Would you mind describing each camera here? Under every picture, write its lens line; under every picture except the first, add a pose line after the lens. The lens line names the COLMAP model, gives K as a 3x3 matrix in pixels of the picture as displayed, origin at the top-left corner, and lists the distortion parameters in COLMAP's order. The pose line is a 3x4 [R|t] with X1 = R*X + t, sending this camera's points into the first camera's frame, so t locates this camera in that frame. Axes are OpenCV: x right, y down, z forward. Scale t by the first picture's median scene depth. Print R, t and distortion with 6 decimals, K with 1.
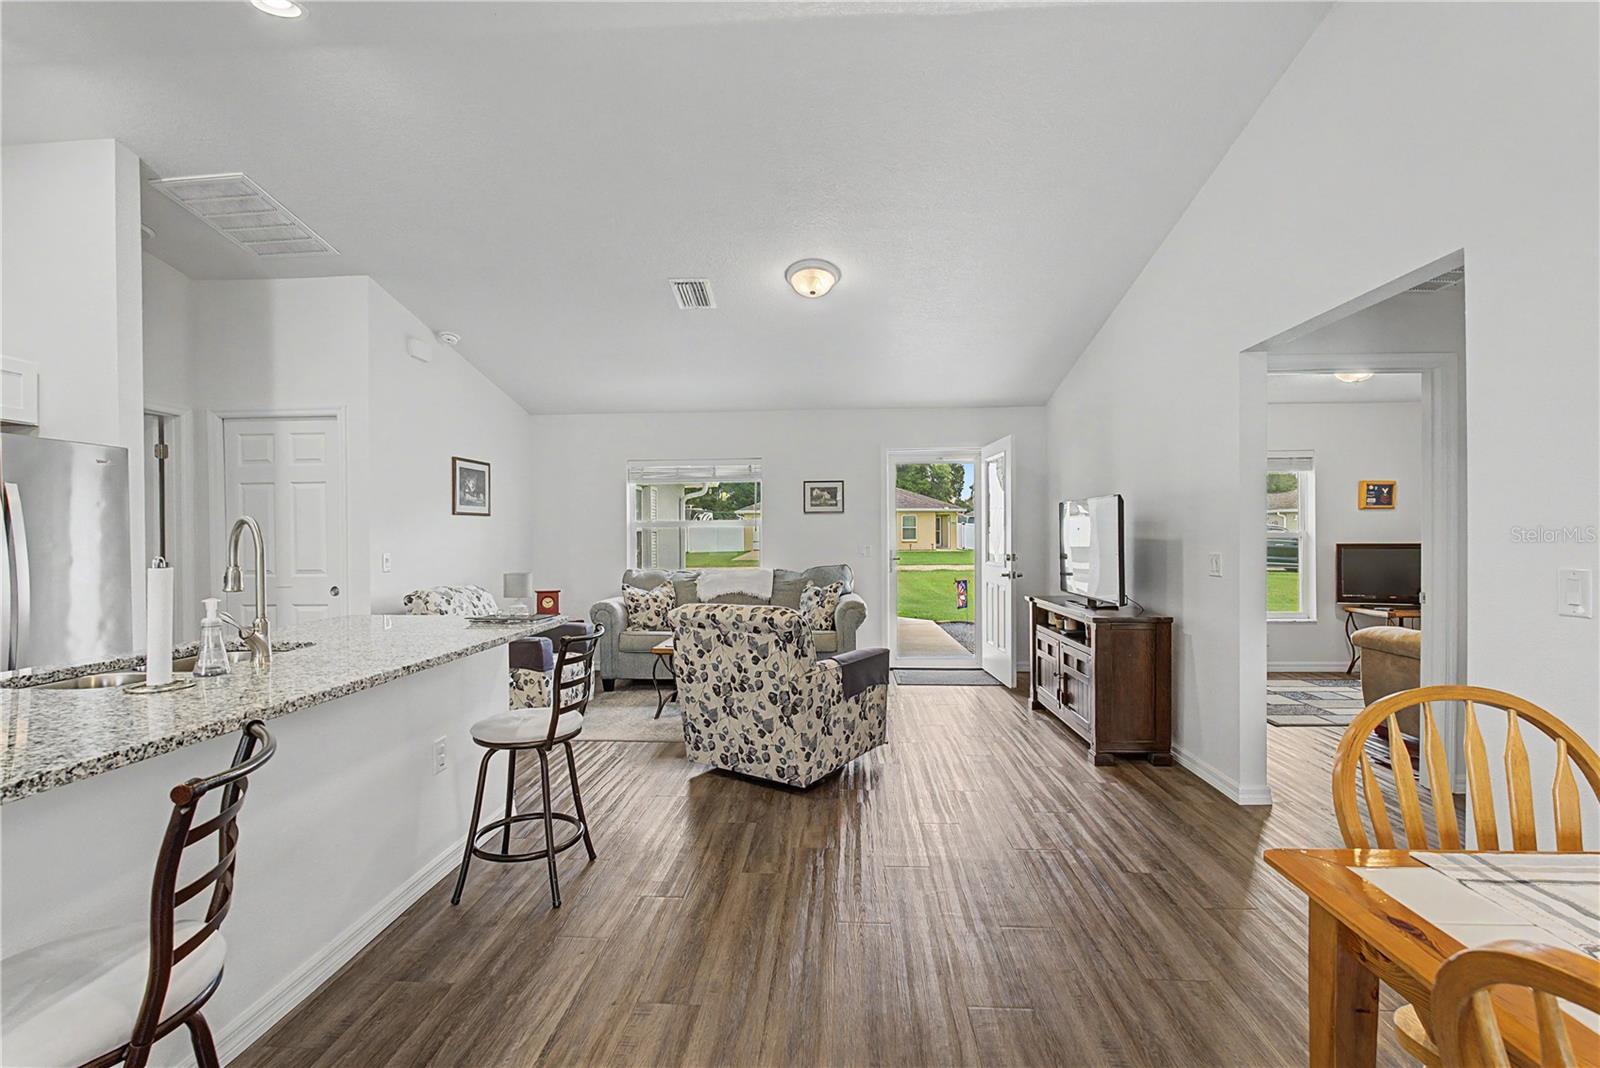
lens RADIAL K [[715.4, 0, 807.9], [0, 715.4, 543.7], [0, 0, 1]] dist [-0.013009, 0.001754]
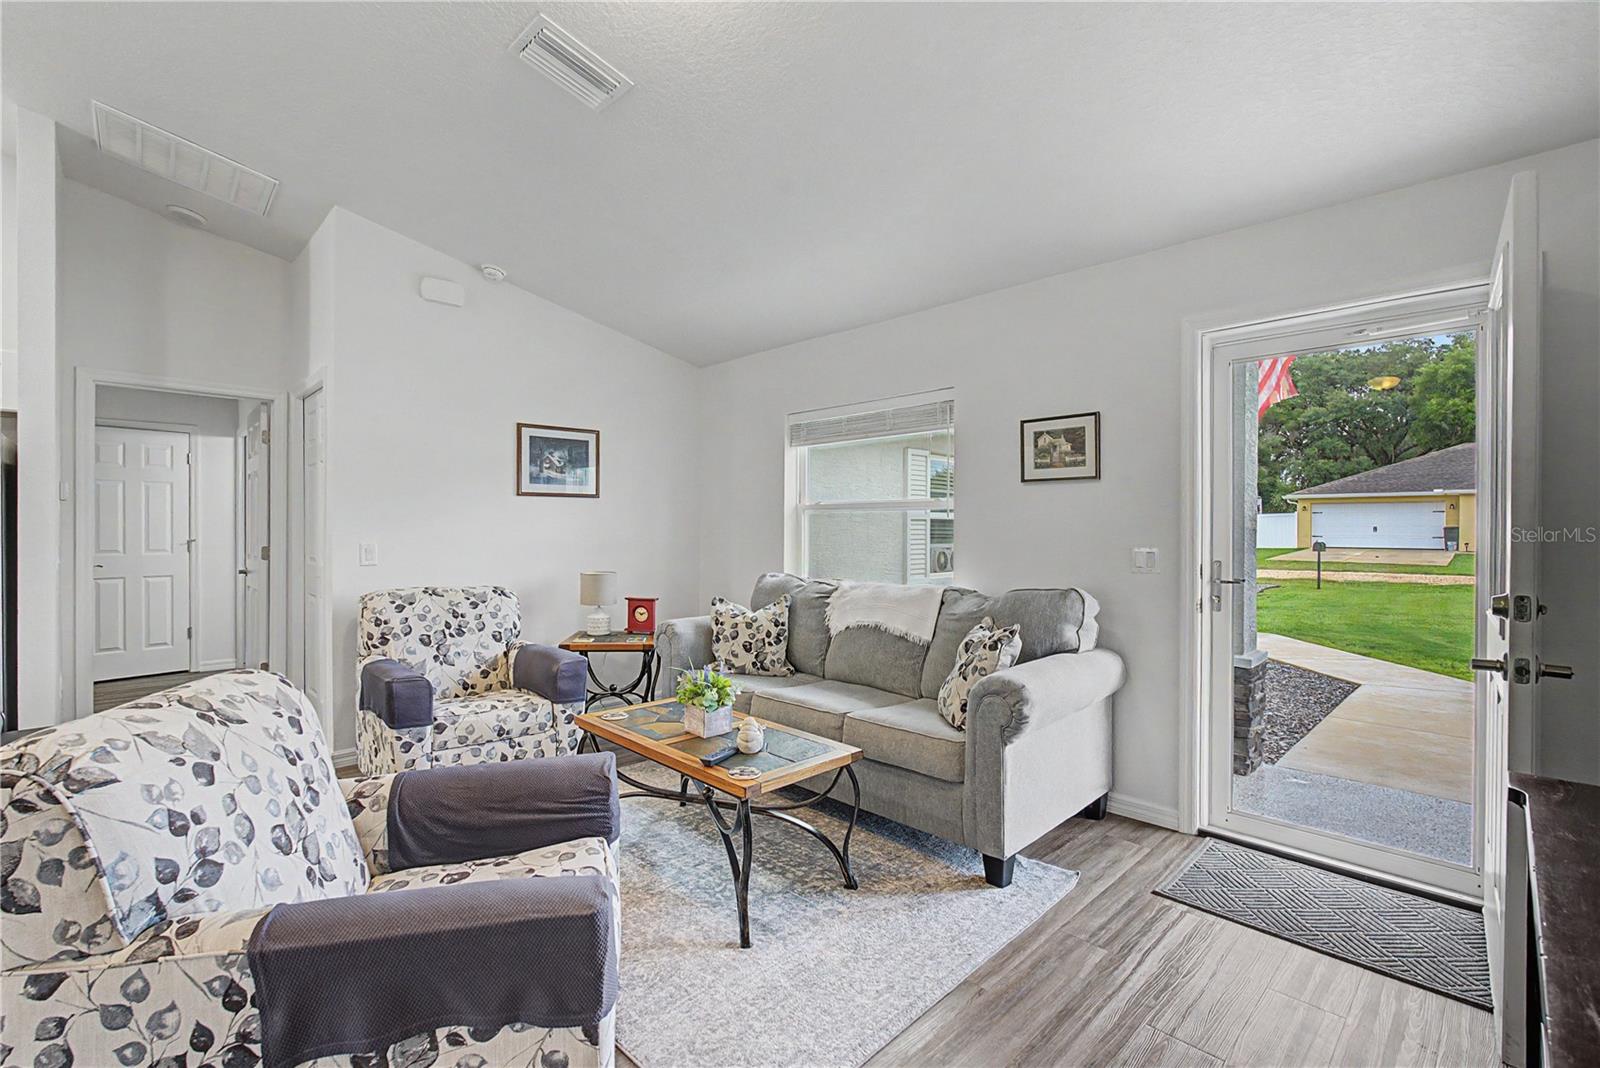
lens RADIAL K [[724.6, 0, 787.6], [0, 724.6, 528.7], [0, 0, 1]] dist [-0.004535, -0.000245]
pose [[0.733198, 0.011138, -0.679924, 0.656441], [-0.015933, 0.999873, -0.000802, -0.018721], [0.679829, 0.011421, 0.733282, 1.456433]]
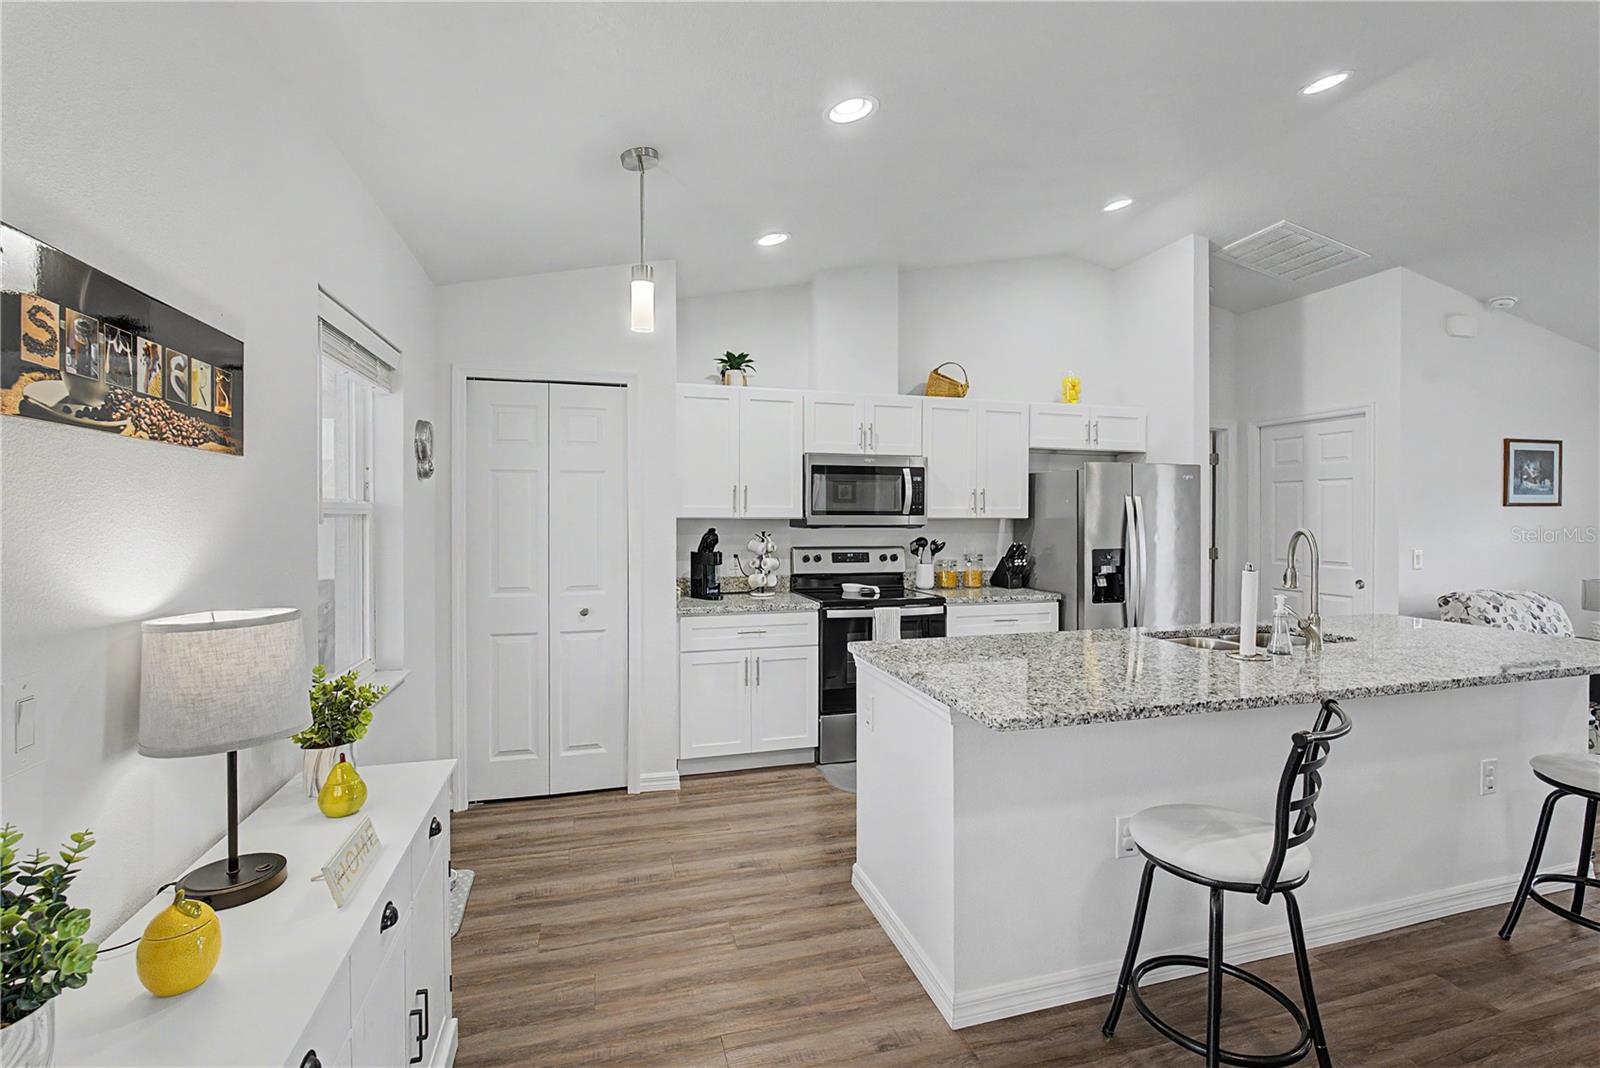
lens RADIAL K [[715.4, 0, 805.8], [0, 715.4, 519.8], [0, 0, 1]] dist [-0.013009, 0.001754]
pose [[0.329777, 0.011974, -0.943983, 0.070832], [-0.016773, 0.999836, 0.006822, -0.038410], [0.943910, 0.013584, 0.329924, -0.178459]]
